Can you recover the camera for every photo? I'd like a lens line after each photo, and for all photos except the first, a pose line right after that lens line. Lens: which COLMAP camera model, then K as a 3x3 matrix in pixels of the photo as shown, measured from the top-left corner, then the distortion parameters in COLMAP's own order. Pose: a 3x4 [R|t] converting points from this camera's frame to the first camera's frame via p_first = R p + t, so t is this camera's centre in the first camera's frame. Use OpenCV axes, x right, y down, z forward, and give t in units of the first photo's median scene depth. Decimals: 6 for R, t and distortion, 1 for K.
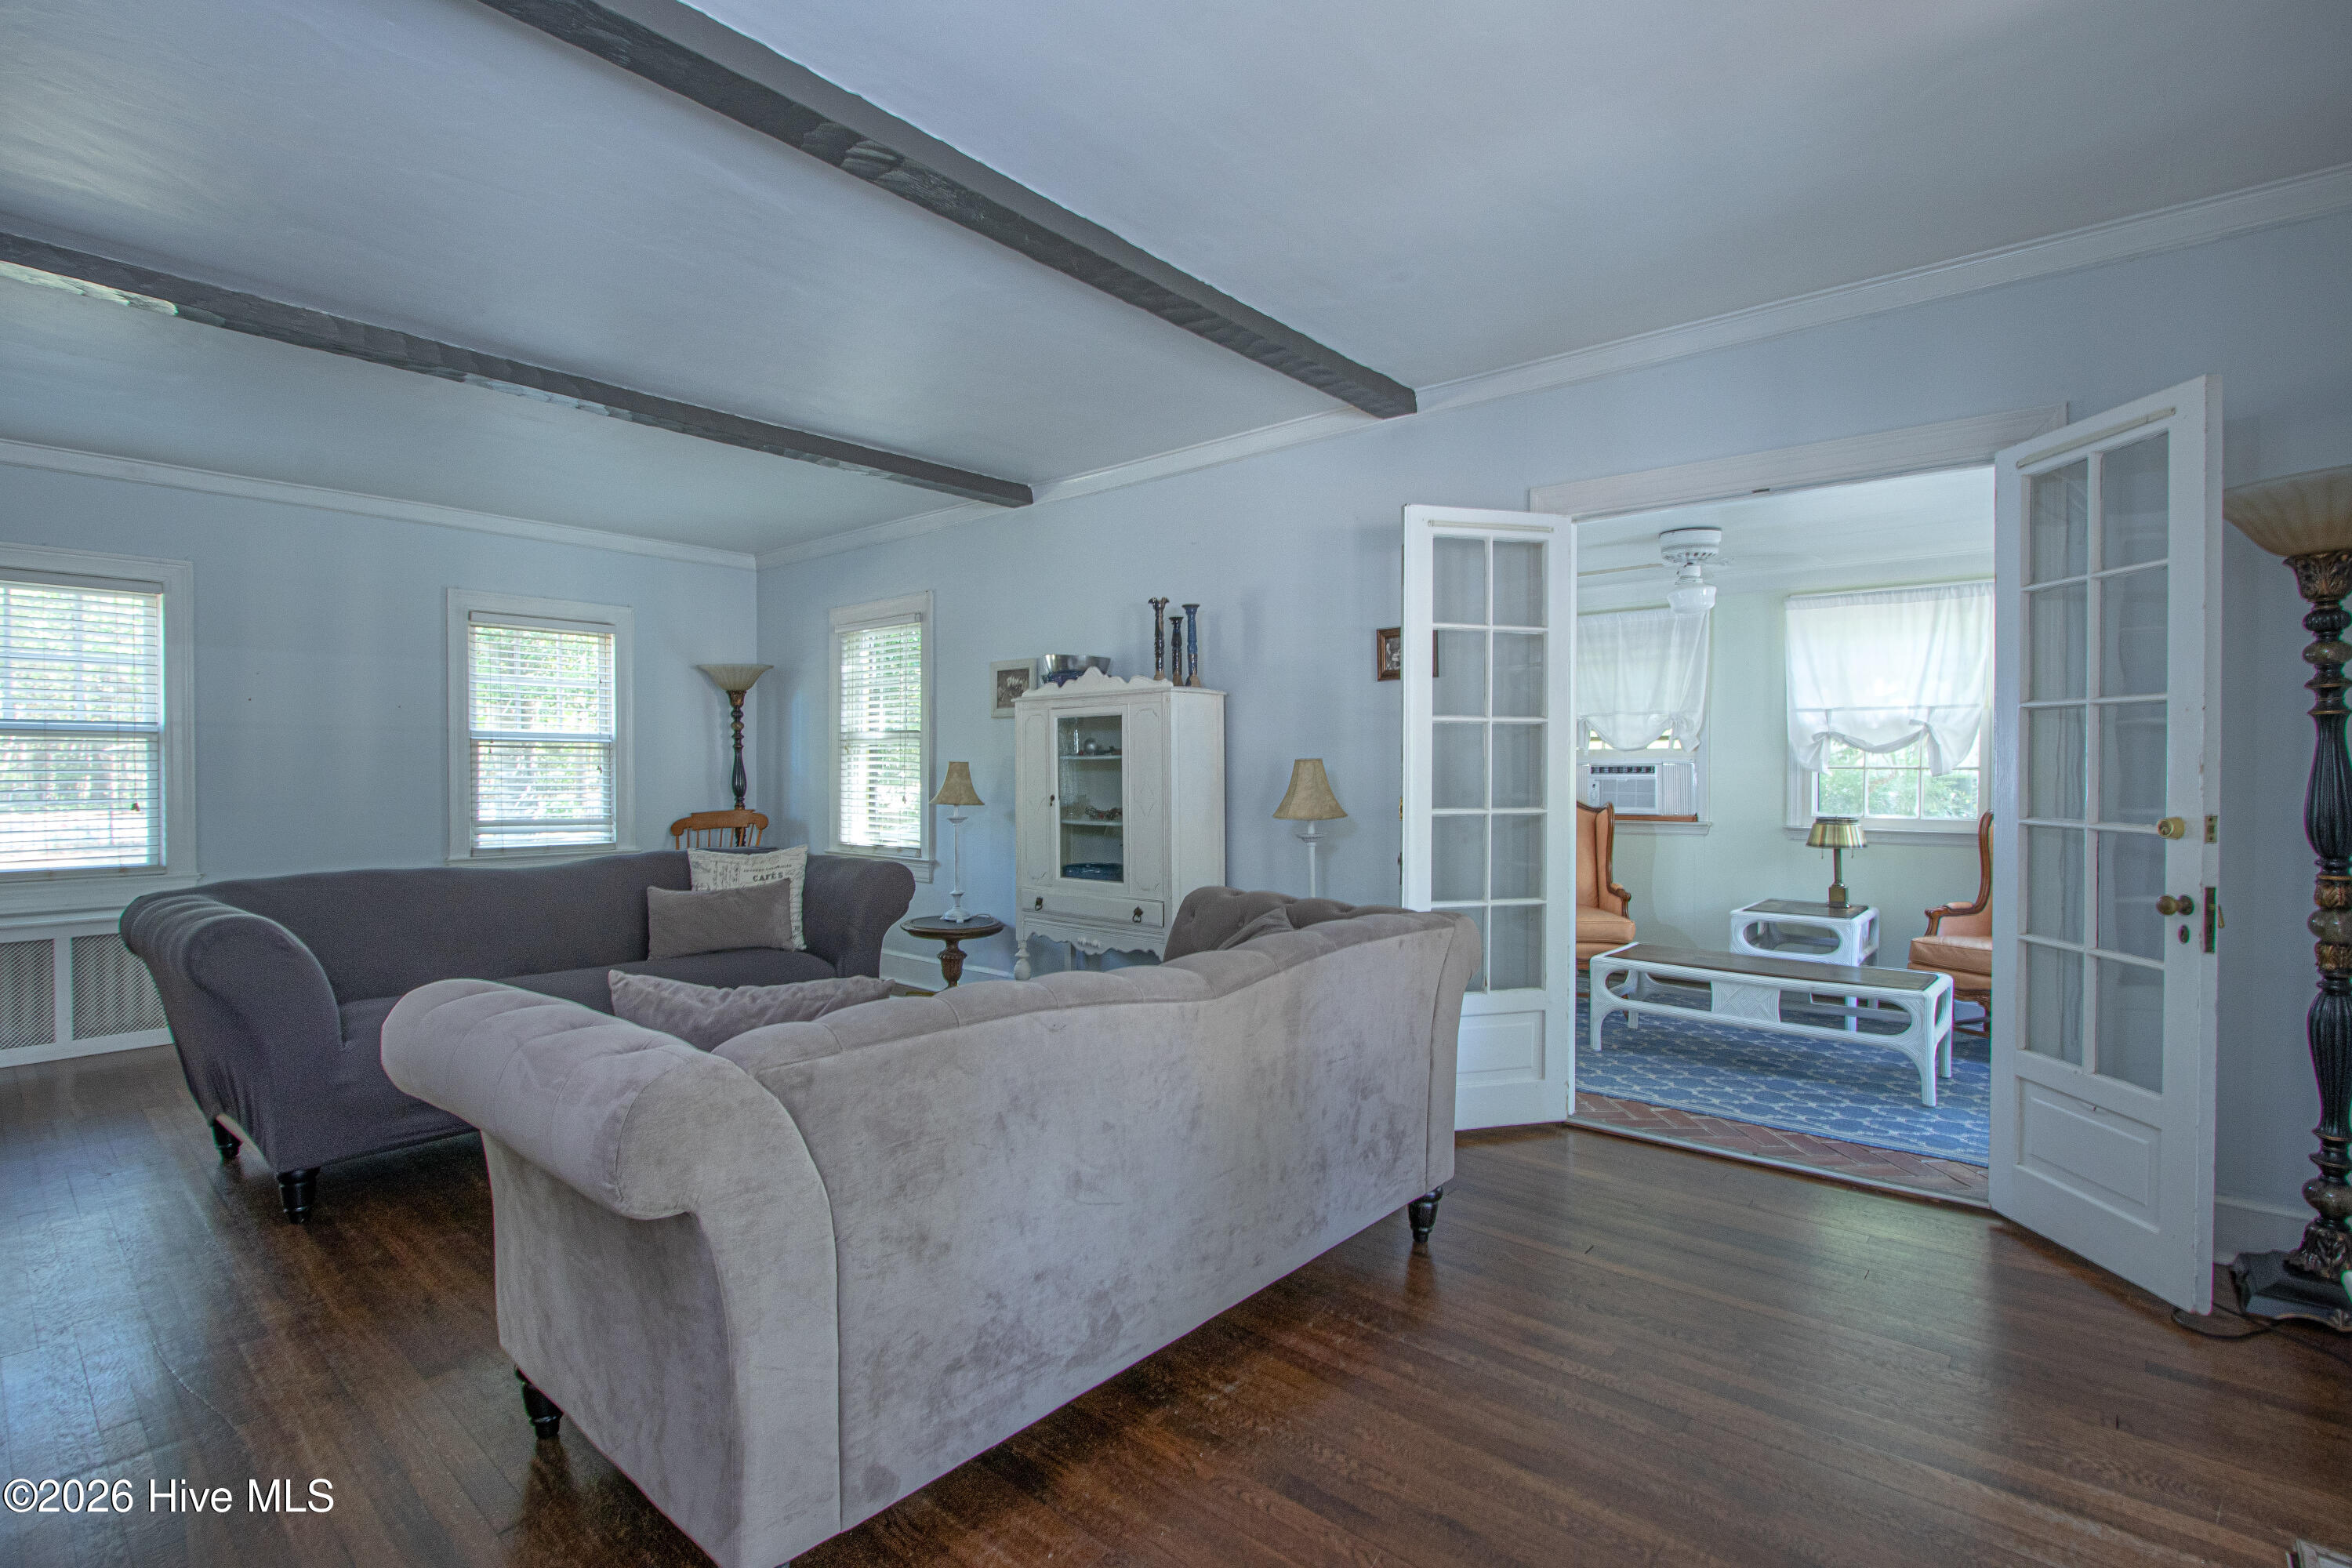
lens RADIAL K [[1120.1, 0, 1125.8], [0, 1120.1, 787.4], [0, 0, 1]] dist [-0.015417, 0.001688]
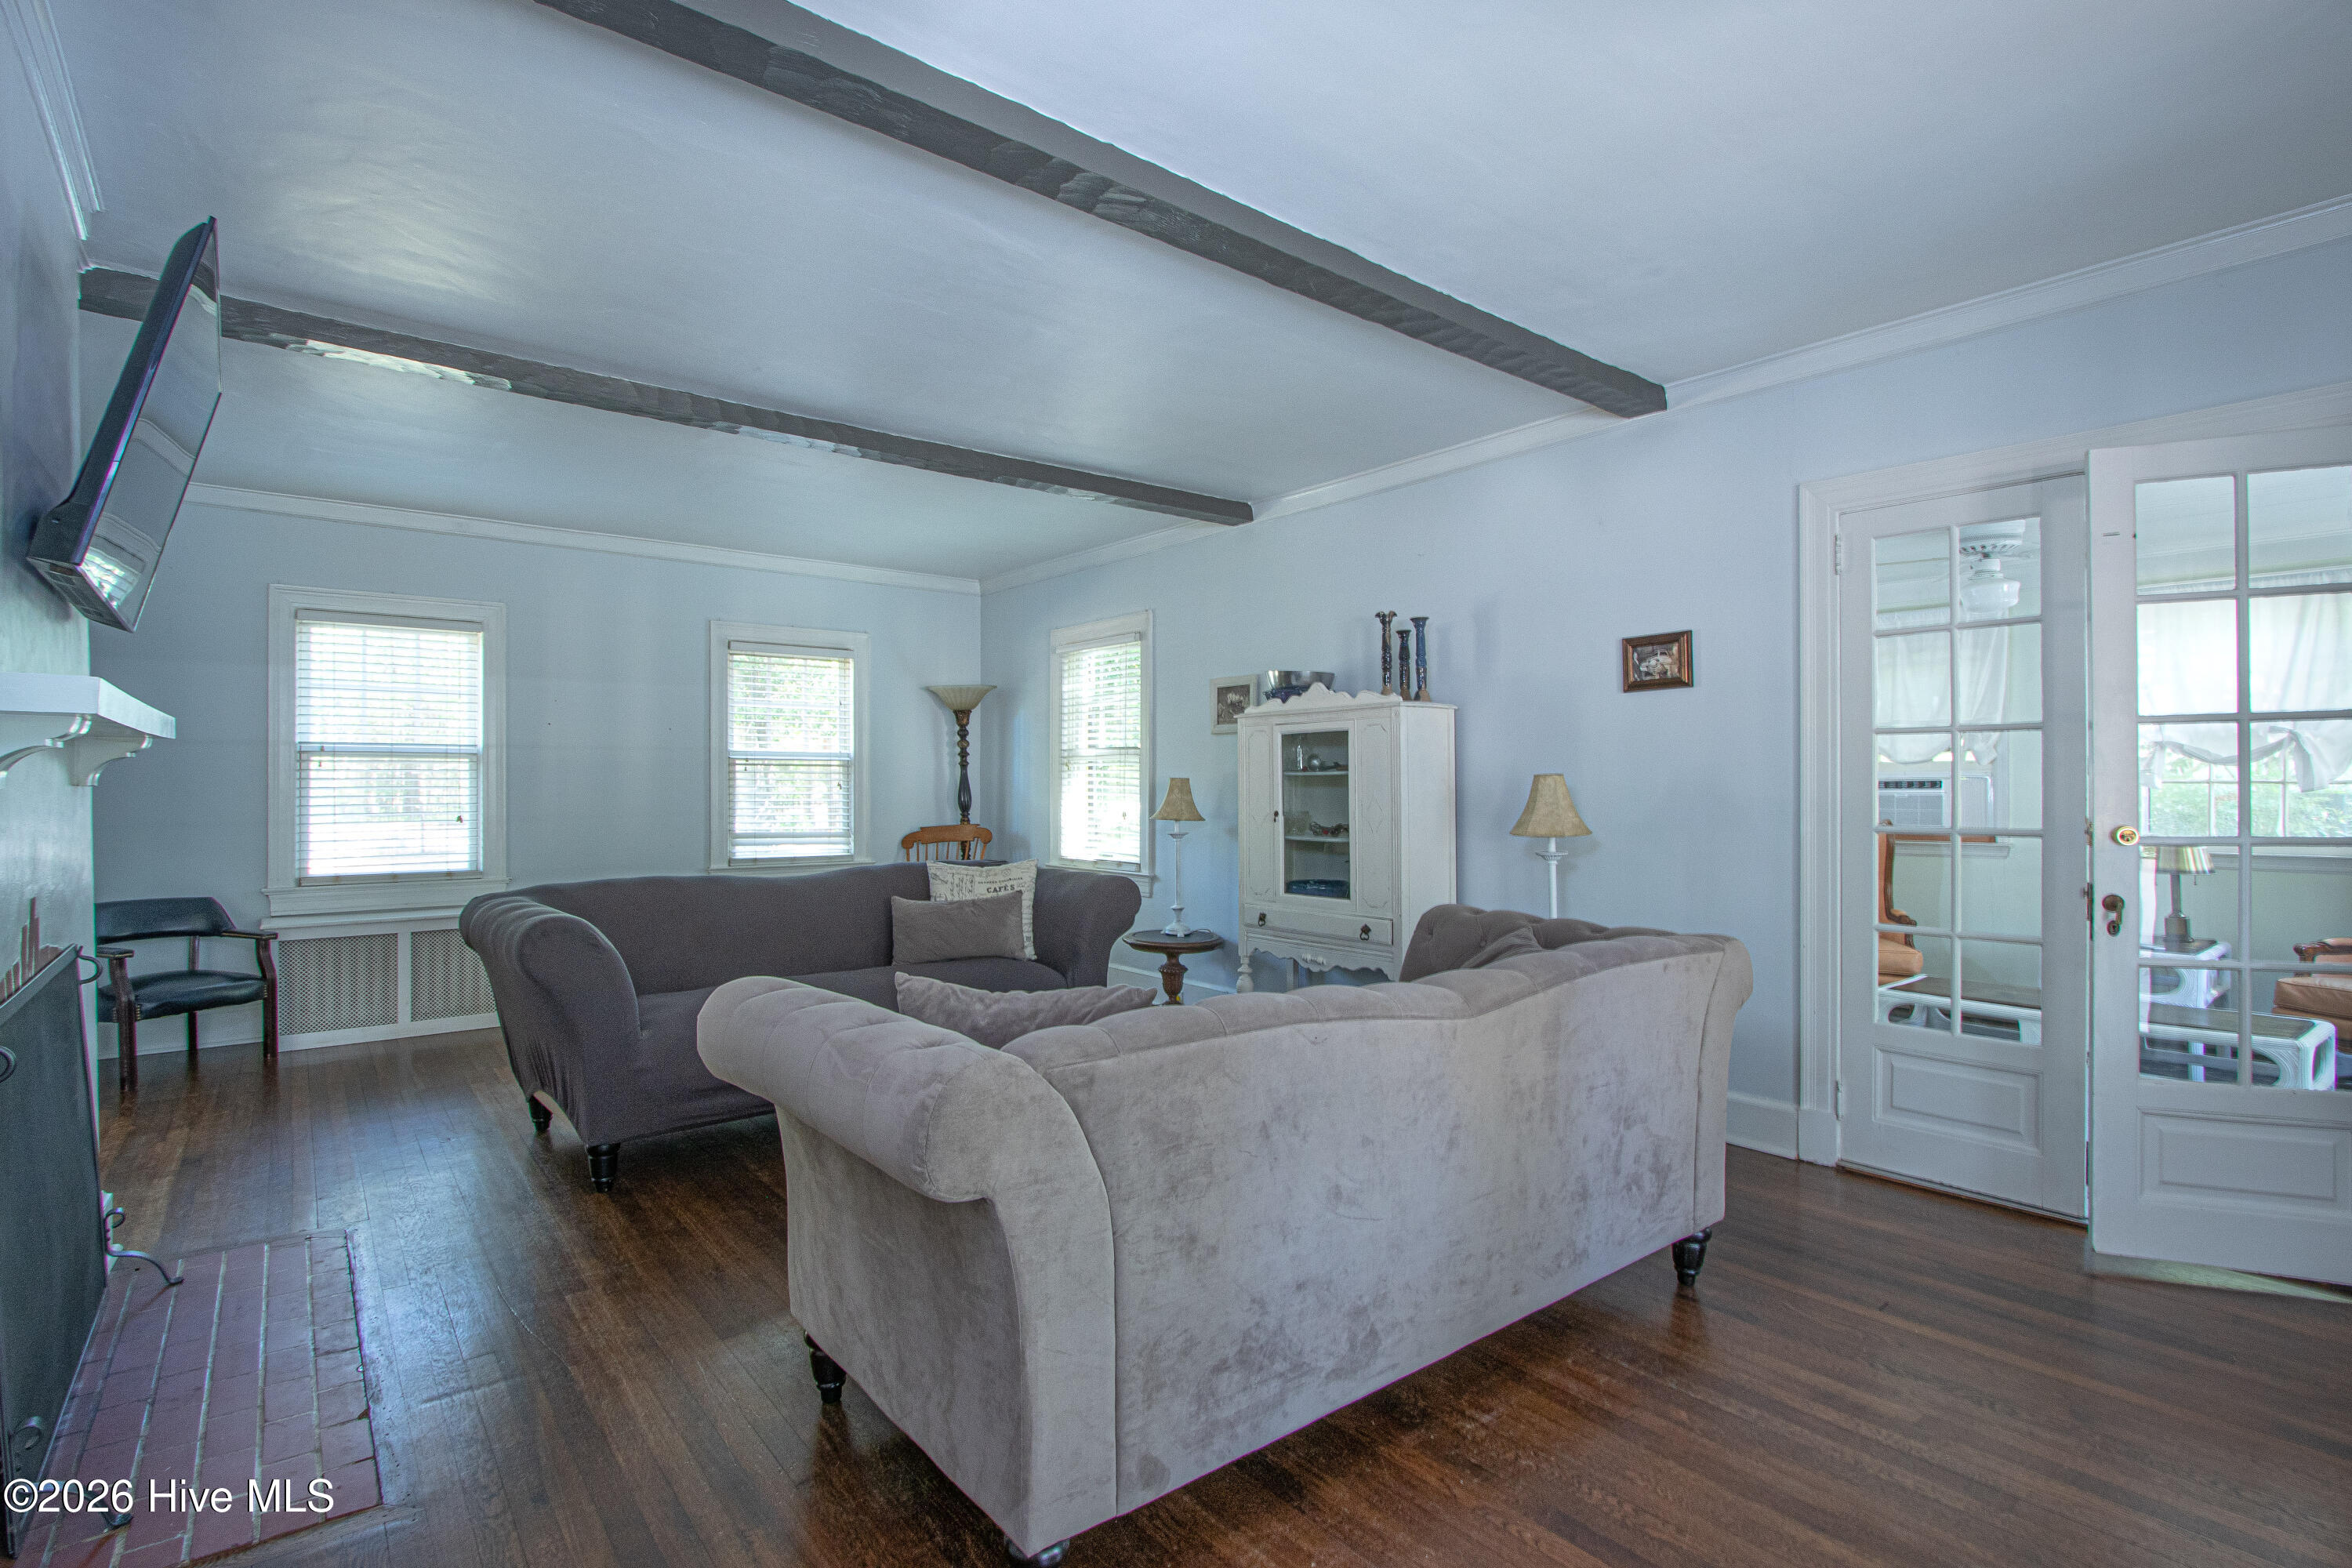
lens RADIAL K [[1120.1, 0, 1125.8], [0, 1120.1, 787.4], [0, 0, 1]] dist [-0.015417, 0.001688]
pose [[0.983203, -0.001188, -0.182512, -0.024773], [-0.001378, 0.999902, -0.013929, -0.000010], [0.182511, 0.013946, 0.983105, -0.015859]]
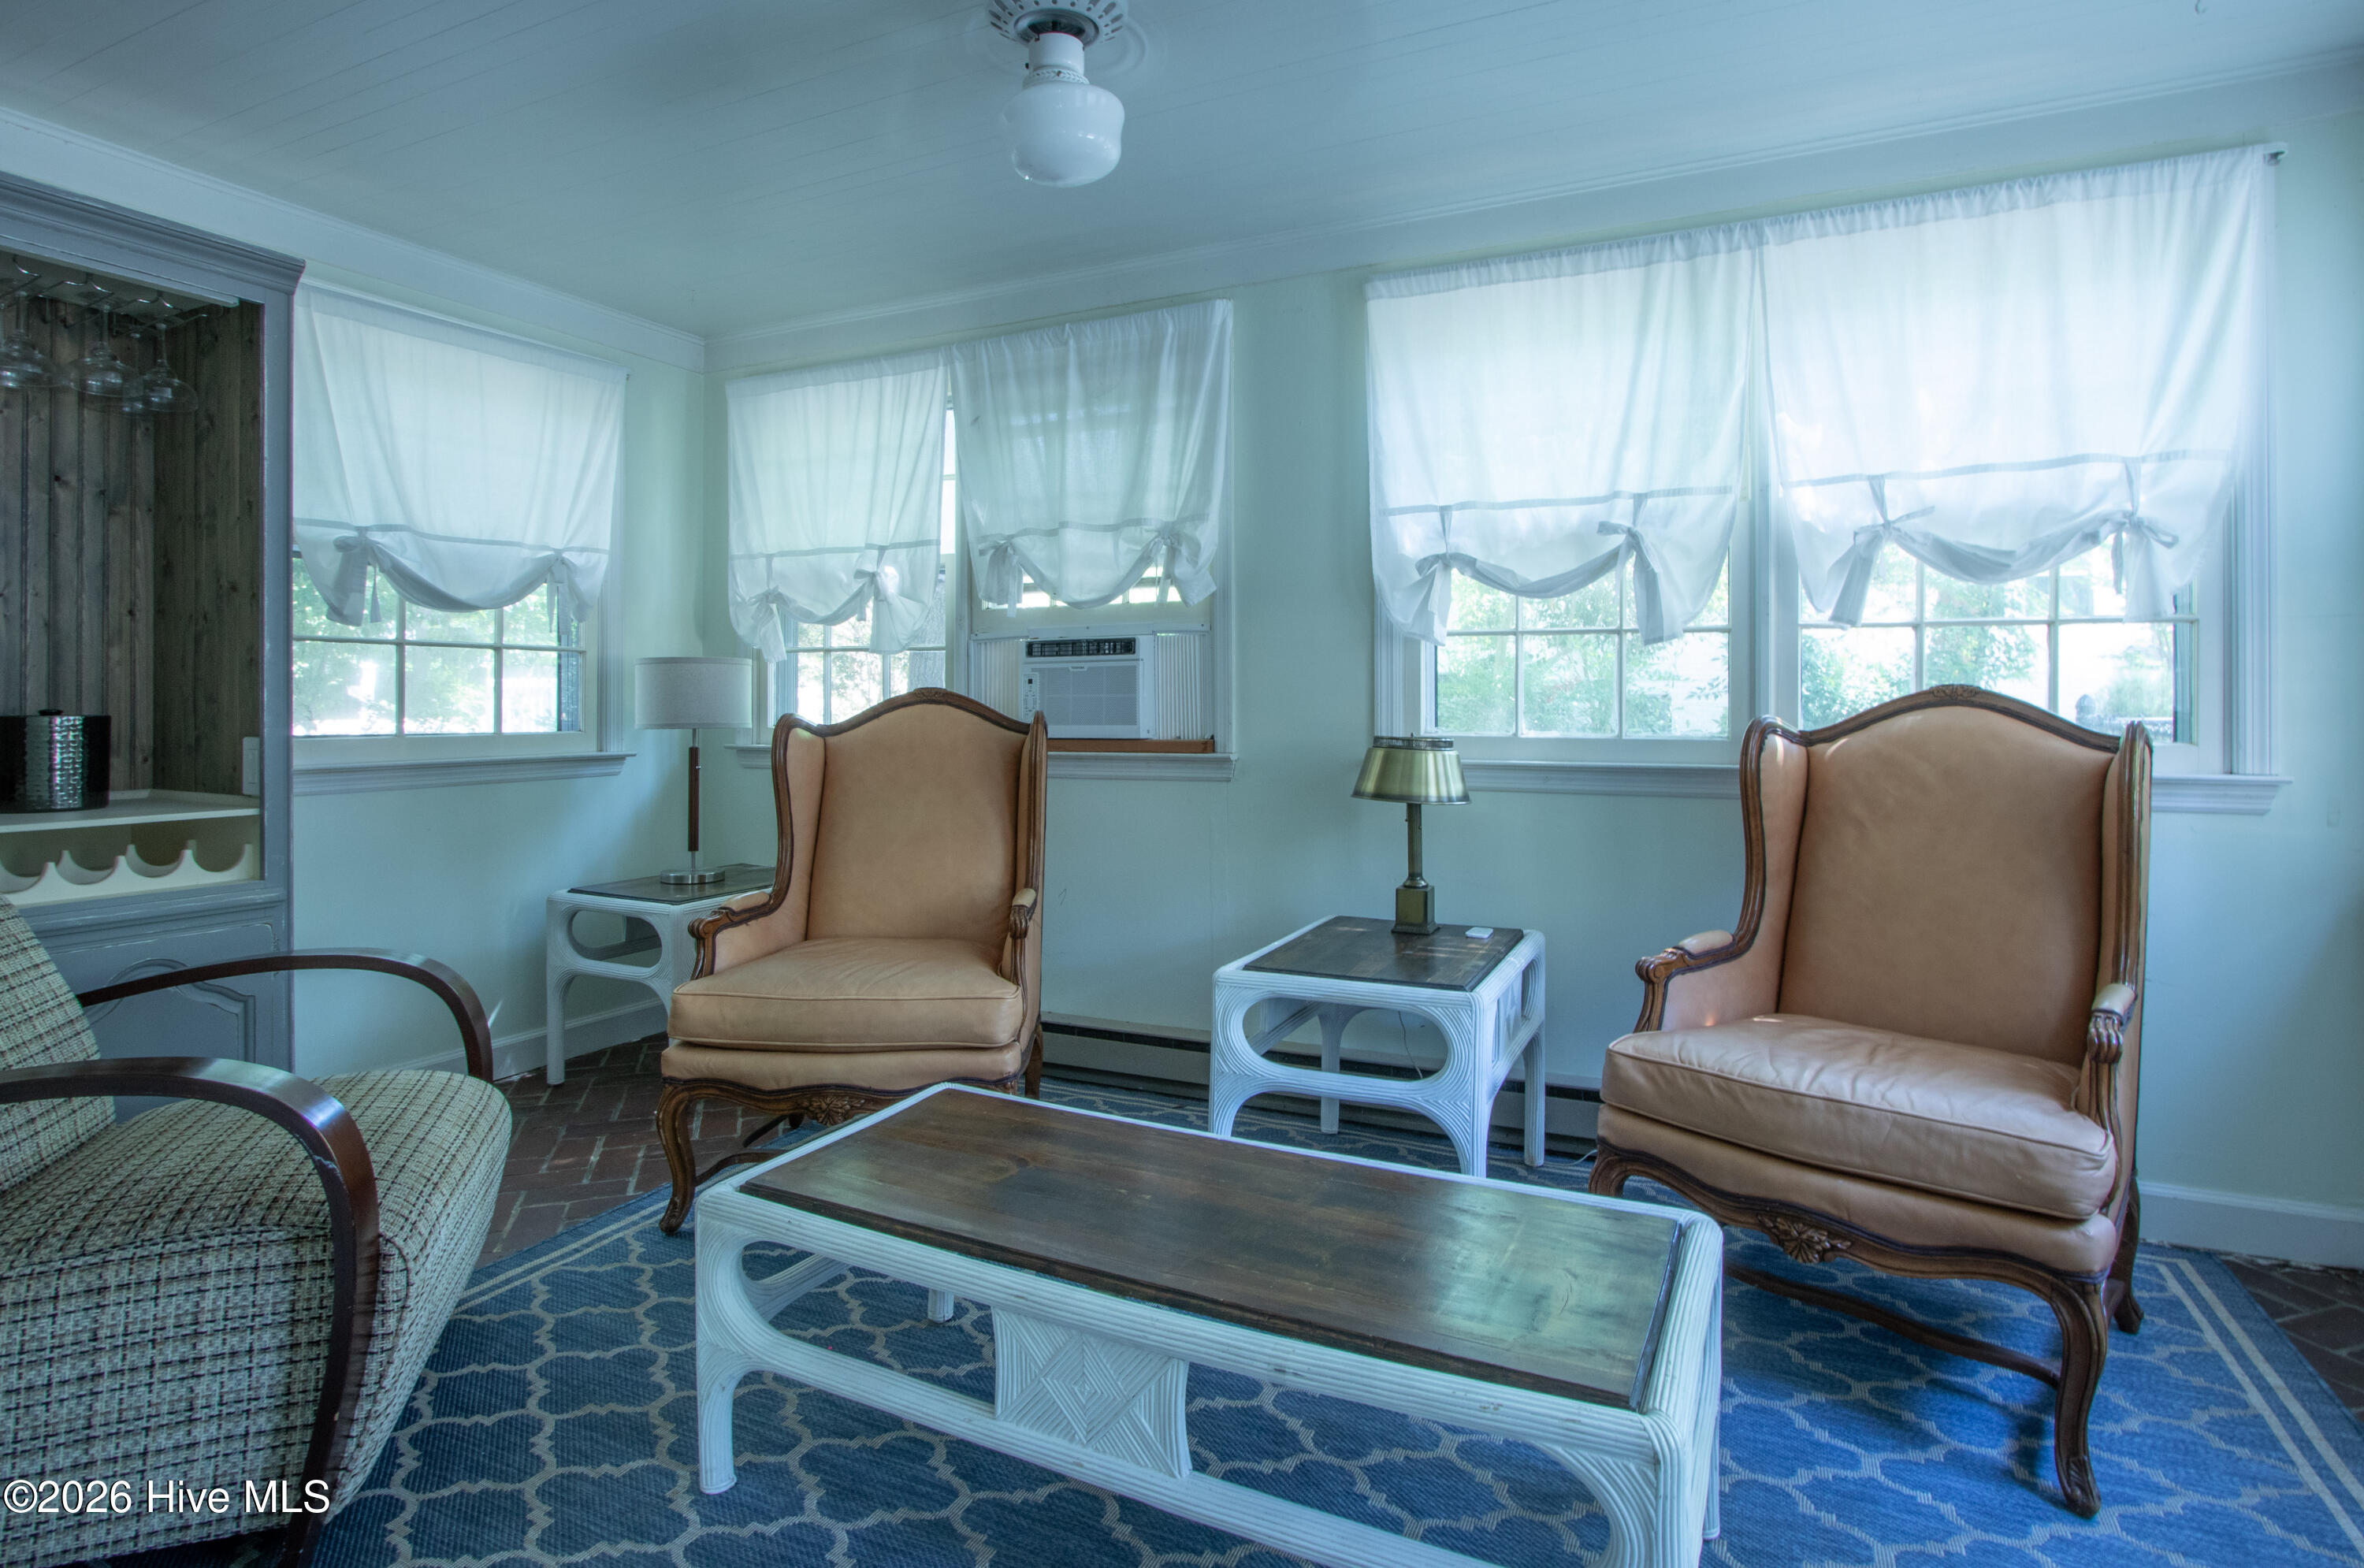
lens RADIAL K [[1160.2, 0, 1177.1], [0, 1160.2, 718.4], [0, 0, 1]] dist [-0.000861, 0.000302]
pose [[0.966261, -0.007161, 0.257464, 0.607348], [0.009566, 0.999922, -0.008089, 0.032968], [-0.257386, 0.010280, 0.966254, 0.857654]]
